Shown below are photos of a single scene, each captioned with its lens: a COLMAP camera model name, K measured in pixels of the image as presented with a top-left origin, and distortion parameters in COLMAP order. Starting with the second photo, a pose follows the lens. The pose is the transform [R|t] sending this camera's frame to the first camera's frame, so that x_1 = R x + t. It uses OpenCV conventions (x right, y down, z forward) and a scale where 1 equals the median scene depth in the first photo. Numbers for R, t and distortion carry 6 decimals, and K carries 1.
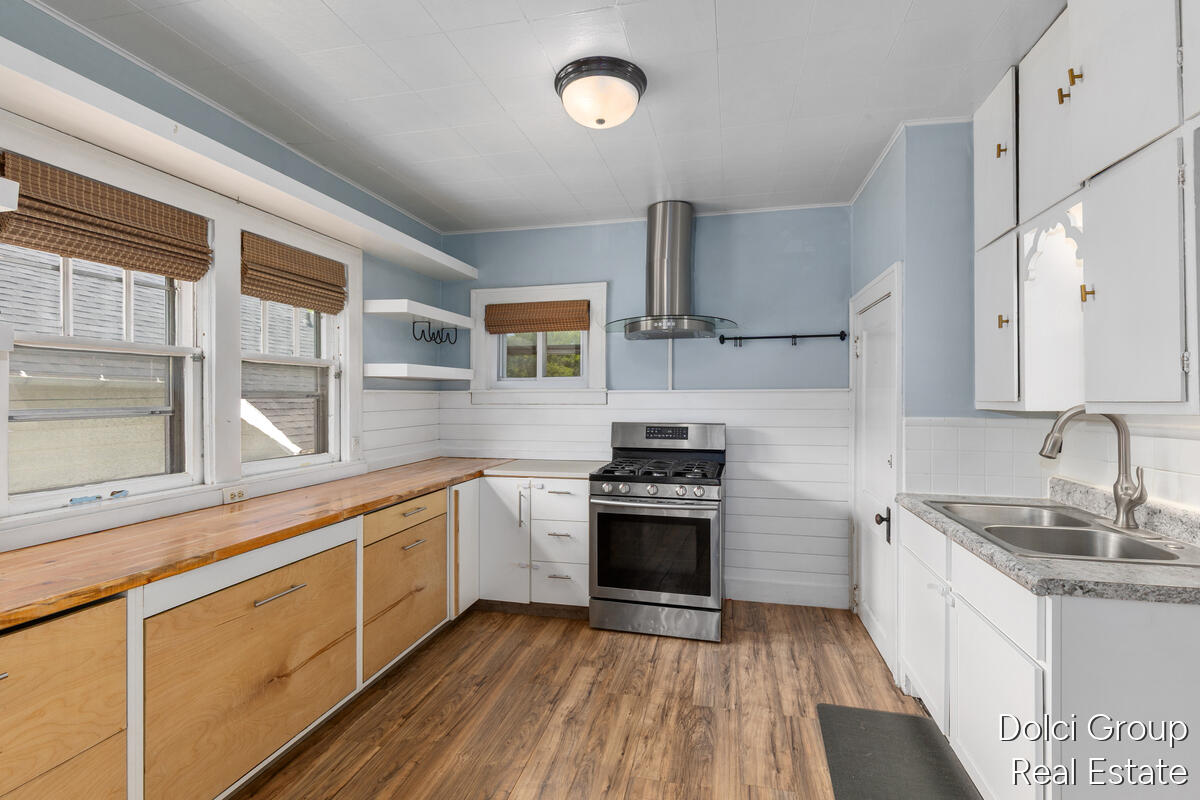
lens RADIAL K [[551.0, 0, 600.0], [0, 551.0, 400.0], [0, 0, 1]] dist [0.000100, -0.000148]
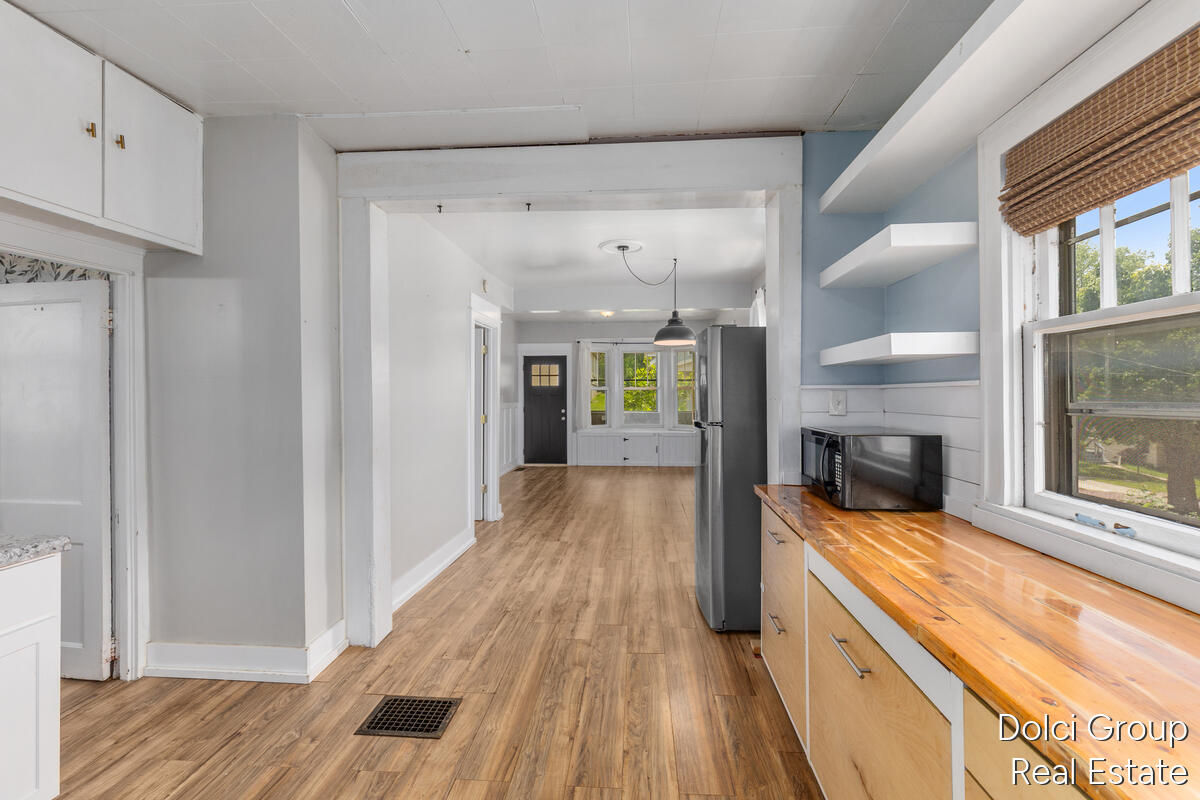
lens RADIAL K [[547.4, 0, 604.5], [0, 547.4, 387.8], [0, 0, 1]] dist [0.000716, 0.000101]
pose [[-0.986601, -0.000502, -0.163148, -0.079248], [-0.000001, 0.999995, -0.003068, -0.003444], [0.163149, -0.003027, -0.986597, 1.010608]]
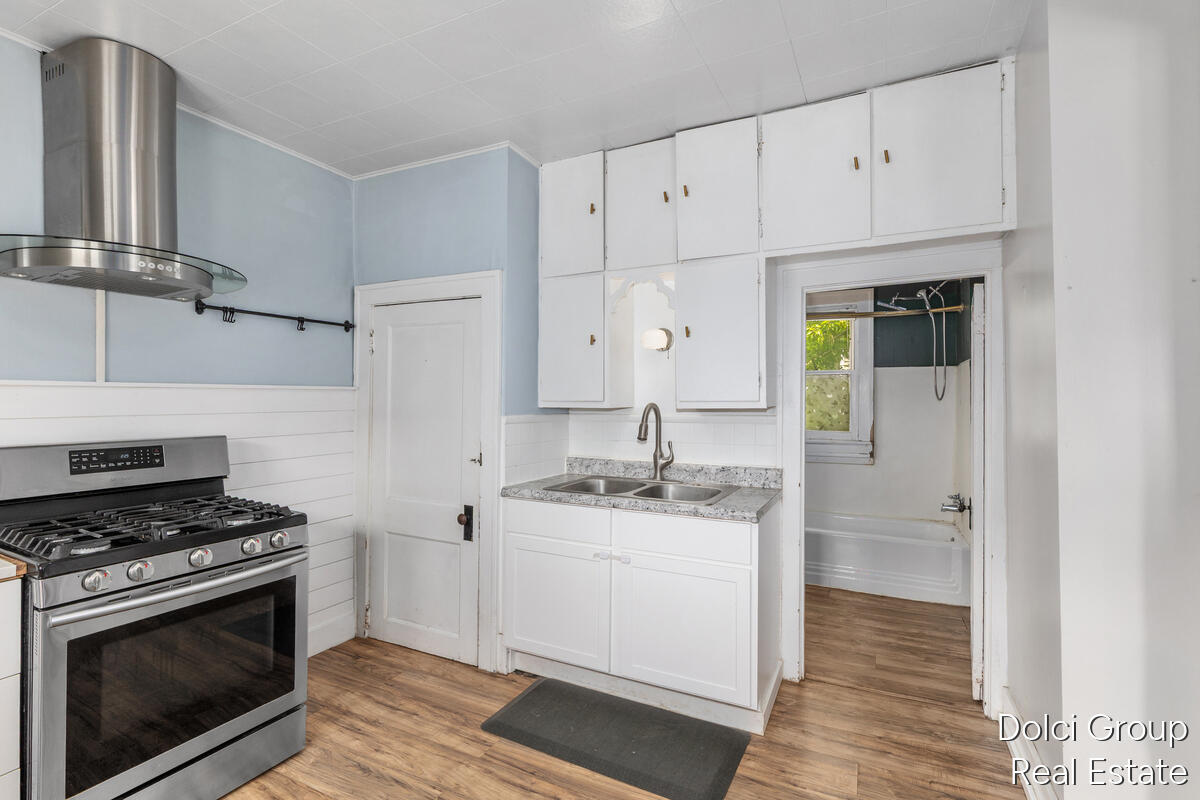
lens RADIAL K [[556.5, 0, 608.6], [0, 556.5, 397.2], [0, 0, 1]] dist [0.000087, -0.000094]
pose [[0.216540, 0.004912, 0.976261, -0.362203], [-0.000633, 0.999988, -0.004891, -0.000451], [-0.976274, 0.000441, 0.216540, 0.444891]]
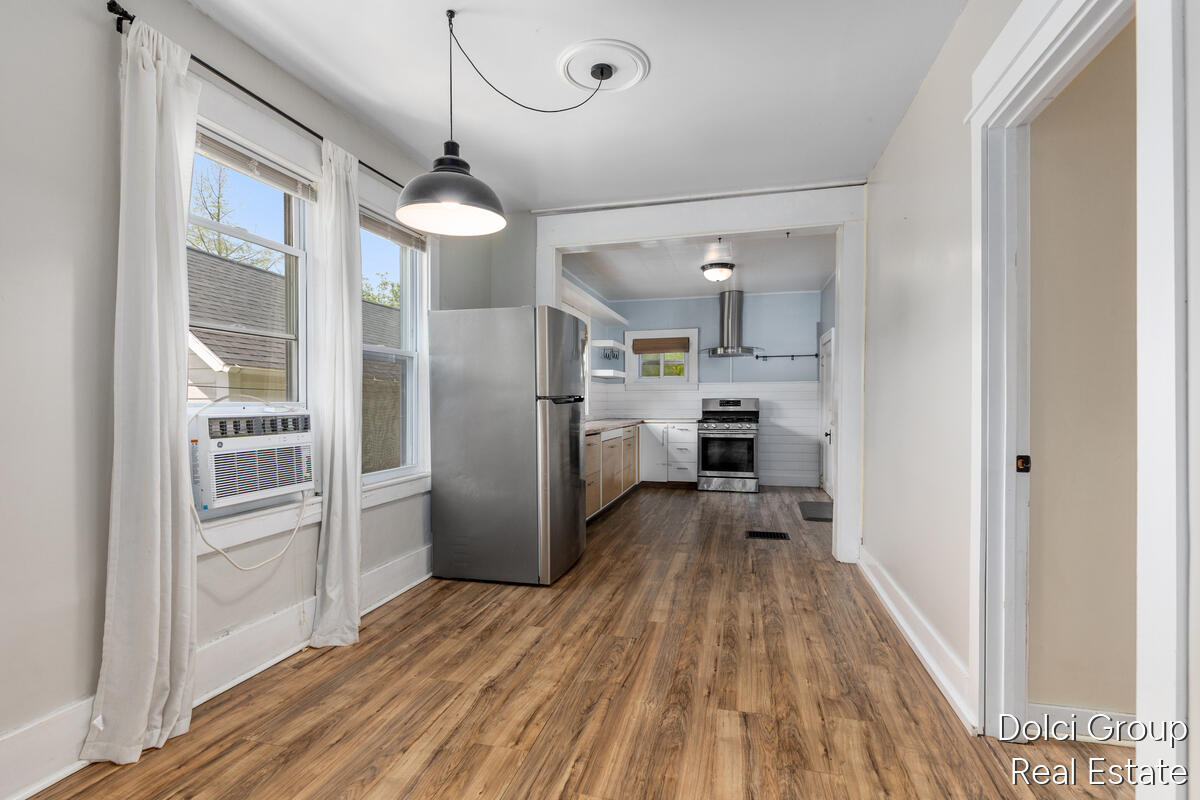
lens RADIAL K [[560.0, 0, 608.4], [0, 560.0, 407.0], [0, 0, 1]] dist [0.002086, 0.000457]
pose [[0.999973, -0.000825, -0.007361, -0.356163], [0.000814, 0.999999, -0.001456, 0.085817], [0.007362, 0.001450, 0.999972, -1.225167]]
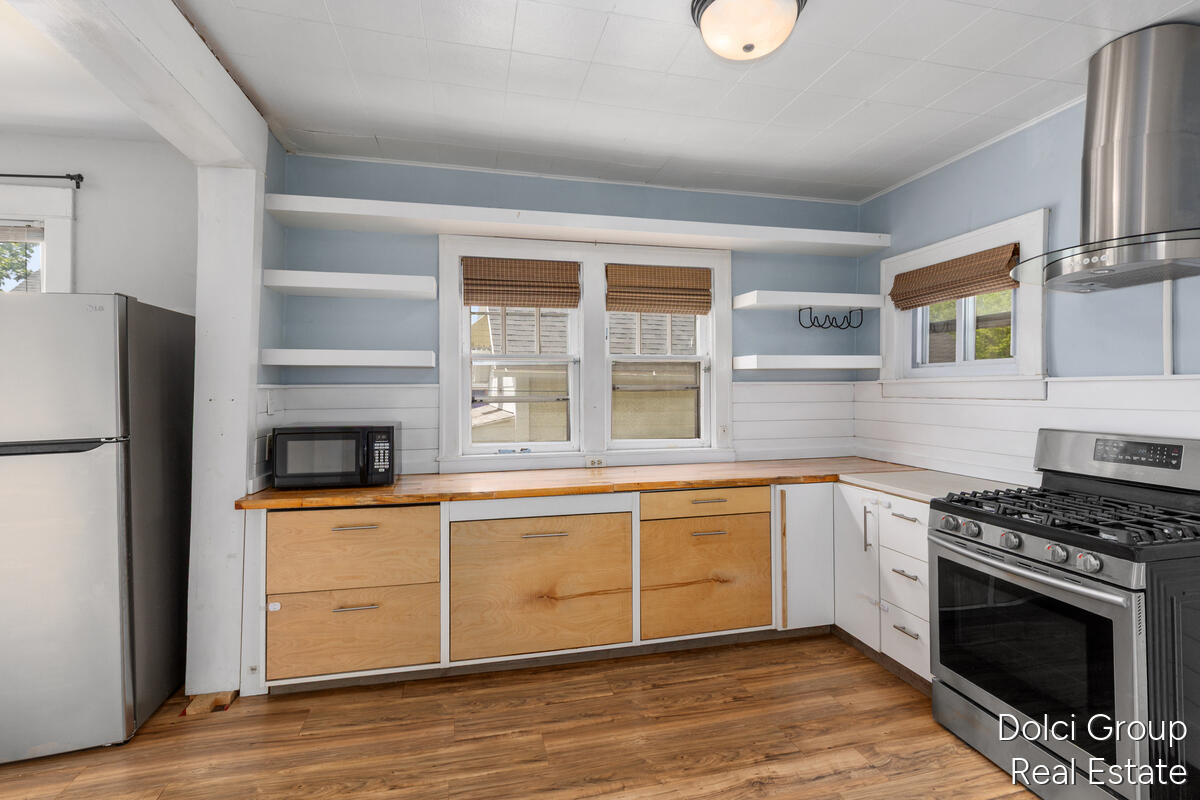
lens RADIAL K [[561.8, 0, 604.1], [0, 561.8, 383.9], [0, 0, 1]] dist [-0.000021, -0.000176]
pose [[0.451556, -0.008972, -0.892198, 0.433008], [-0.002800, 0.999930, -0.011473, -0.001862], [0.892239, 0.007679, 0.451499, 0.303602]]
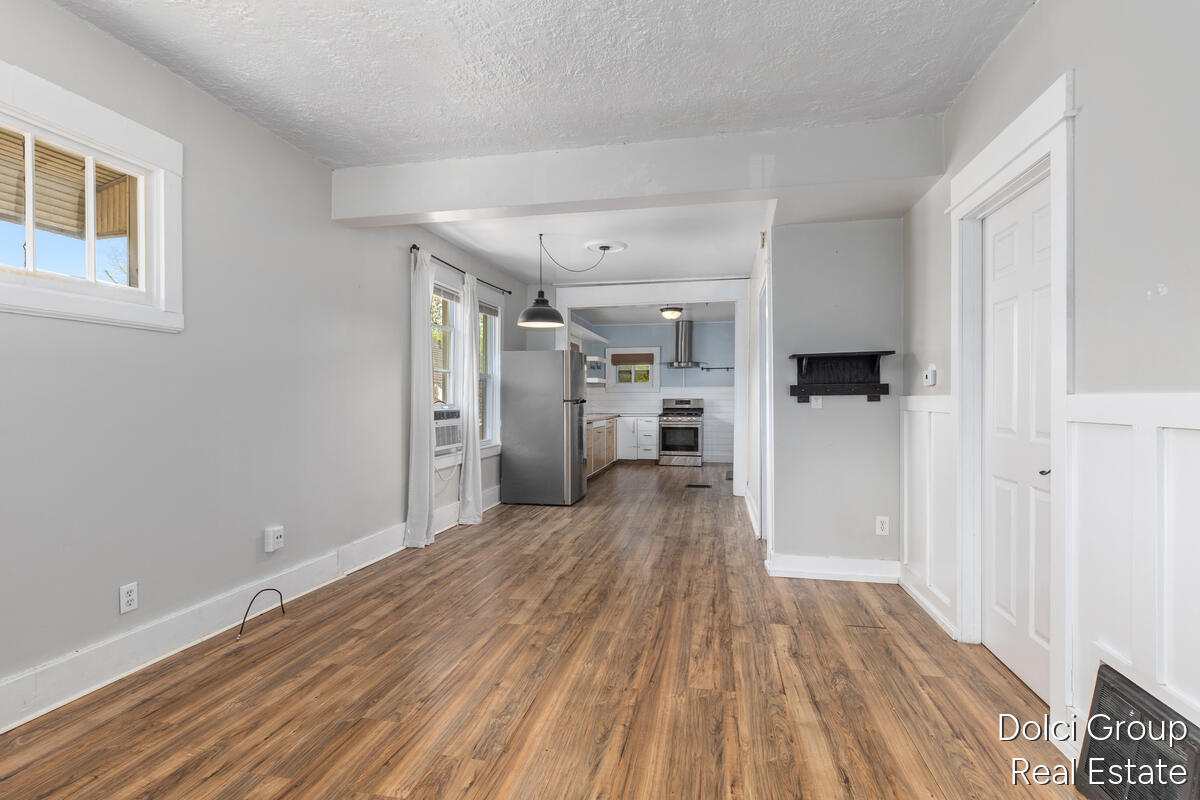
lens RADIAL K [[560.0, 0, 608.4], [0, 560.0, 407.0], [0, 0, 1]] dist [0.002086, 0.000457]
pose [[0.999084, 0.000470, 0.042784, -0.426695], [-0.000676, 0.999988, 0.004803, 0.078335], [-0.042781, -0.004827, 0.999073, -2.064943]]
